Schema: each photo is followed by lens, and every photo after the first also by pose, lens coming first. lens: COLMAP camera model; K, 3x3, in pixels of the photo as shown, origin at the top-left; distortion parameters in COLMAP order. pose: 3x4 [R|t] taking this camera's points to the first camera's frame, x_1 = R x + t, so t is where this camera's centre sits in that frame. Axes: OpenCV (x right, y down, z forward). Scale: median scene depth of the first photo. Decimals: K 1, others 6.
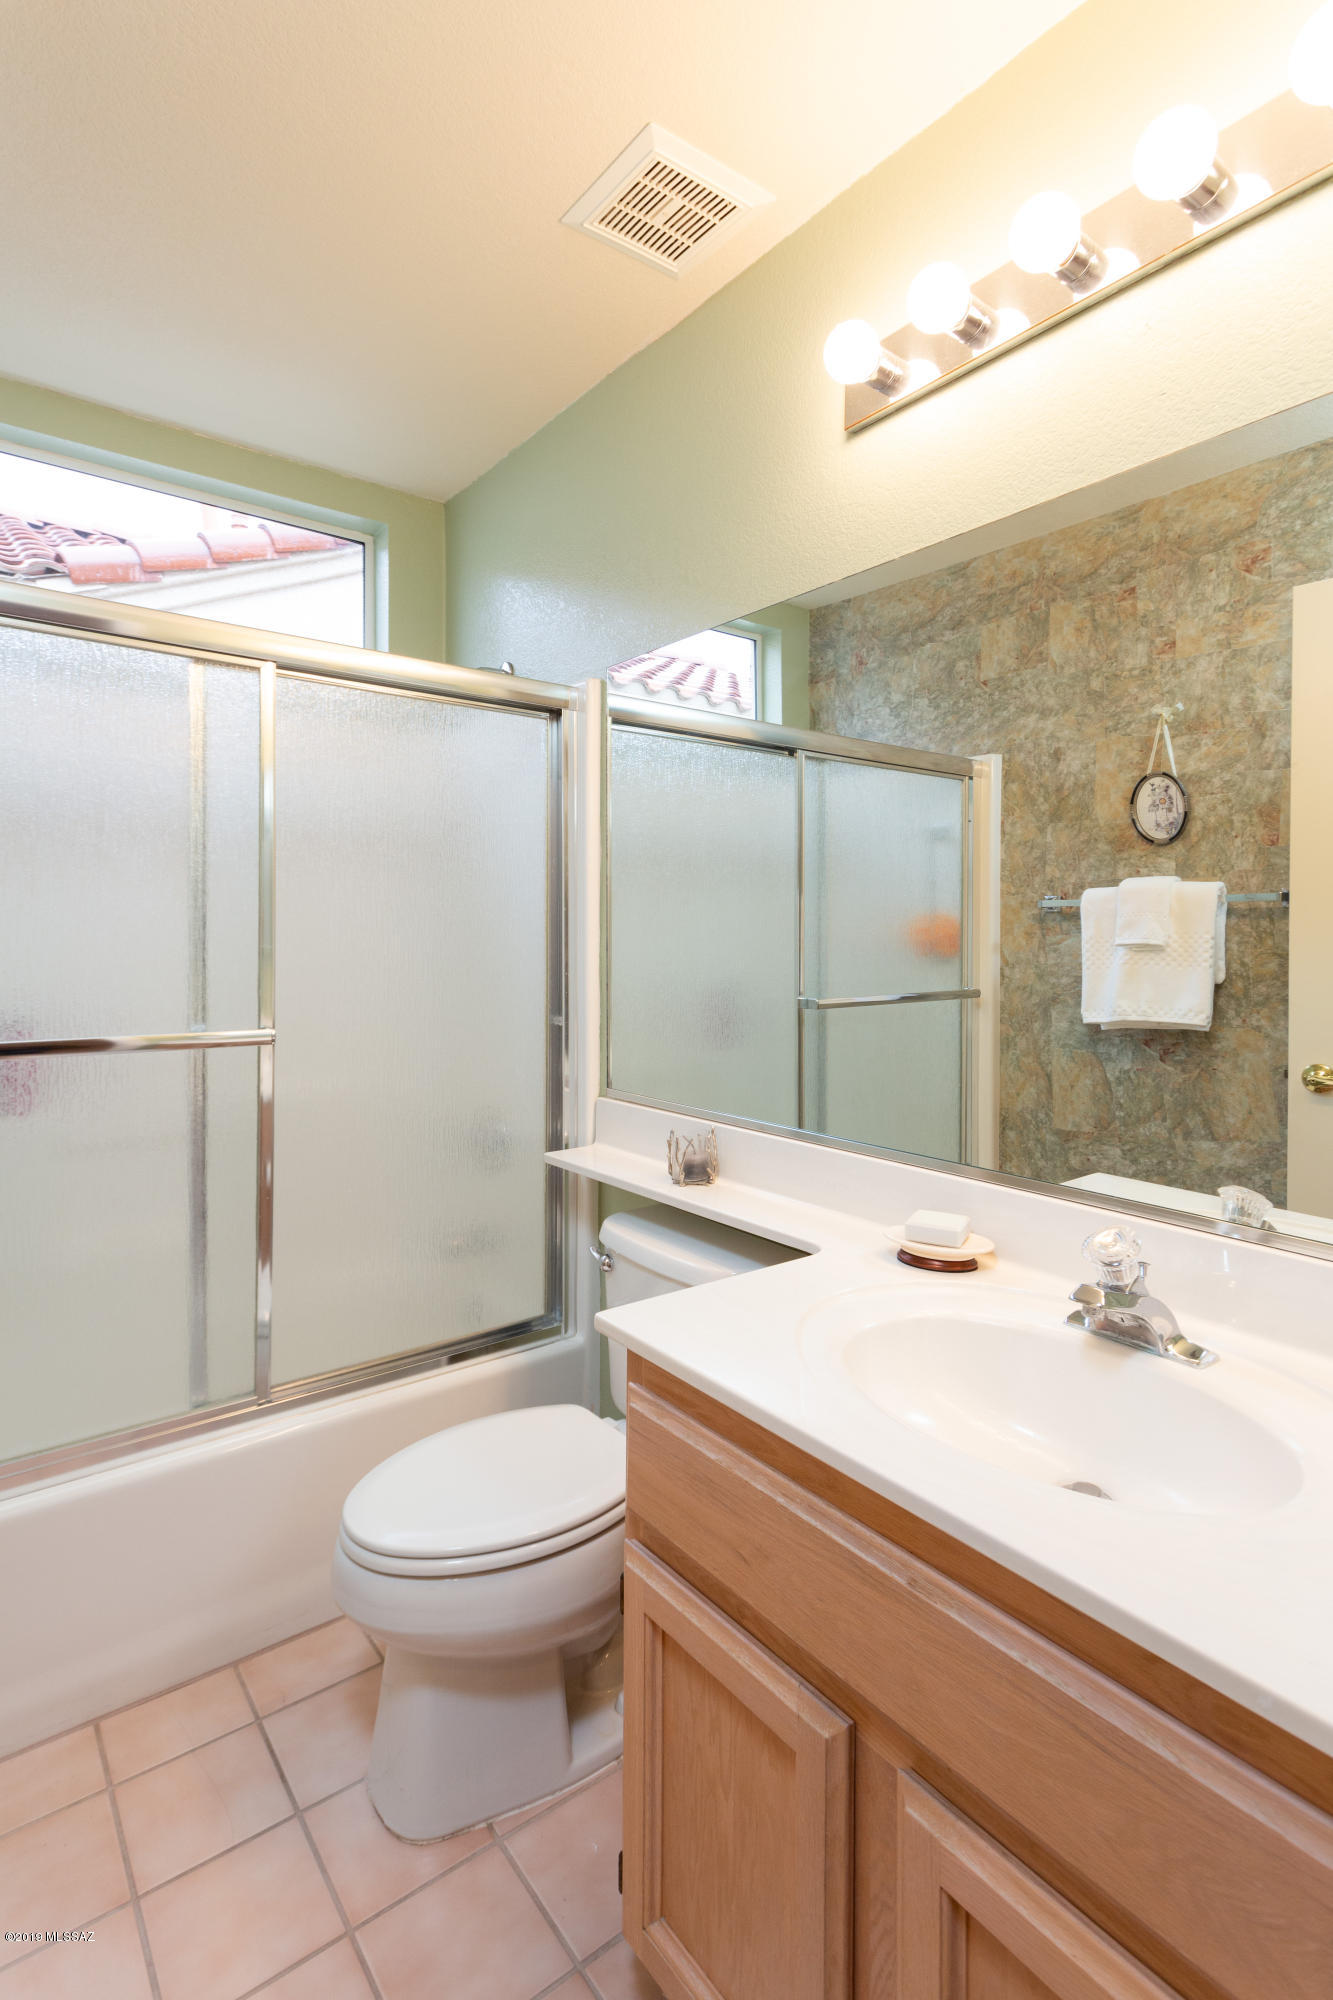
lens RADIAL K [[952.2, 0, 667.7], [0, 952.2, 999.3], [0, 0, 1]] dist [0.012436, -0.002451]
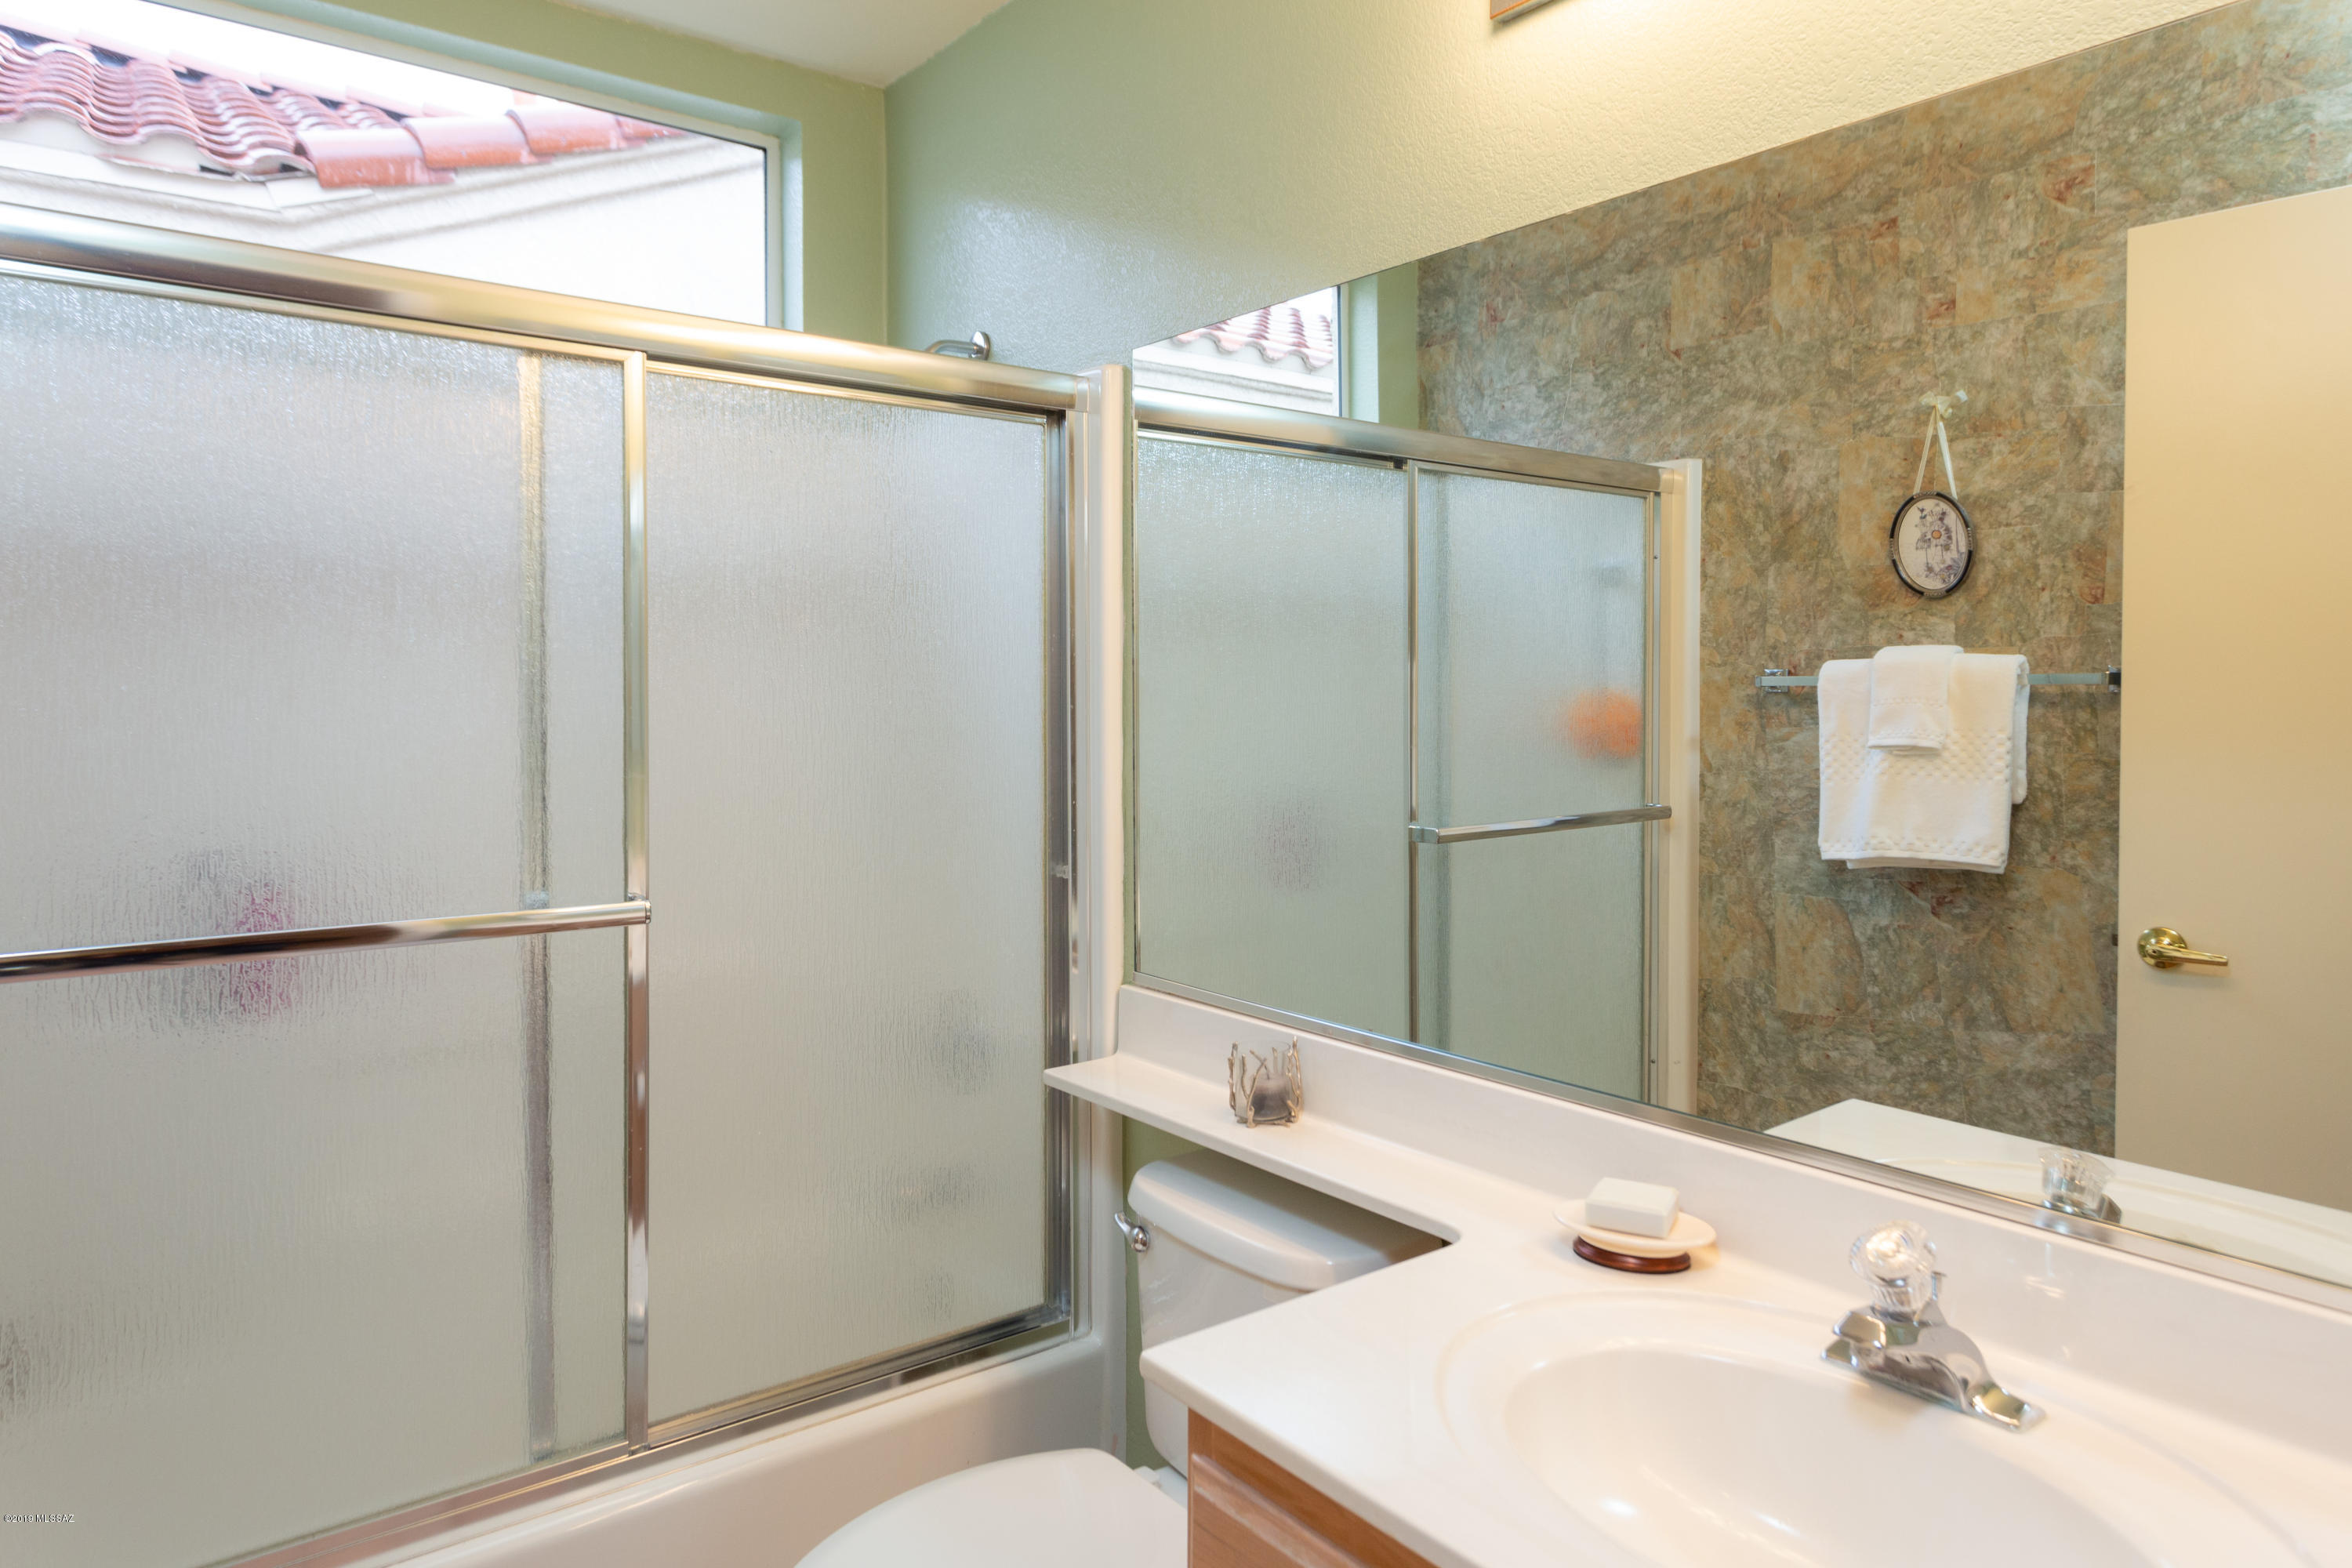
lens RADIAL K [[1400.8, 0, 1178.9], [0, 1400.8, 709.3], [0, 0, 1]] dist [0.003600, -0.001111]
pose [[0.999858, -0.000931, 0.016824, -0.044481], [0.000721, 0.999921, 0.012519, -0.097736], [-0.016834, -0.012505, 0.999780, 0.001336]]
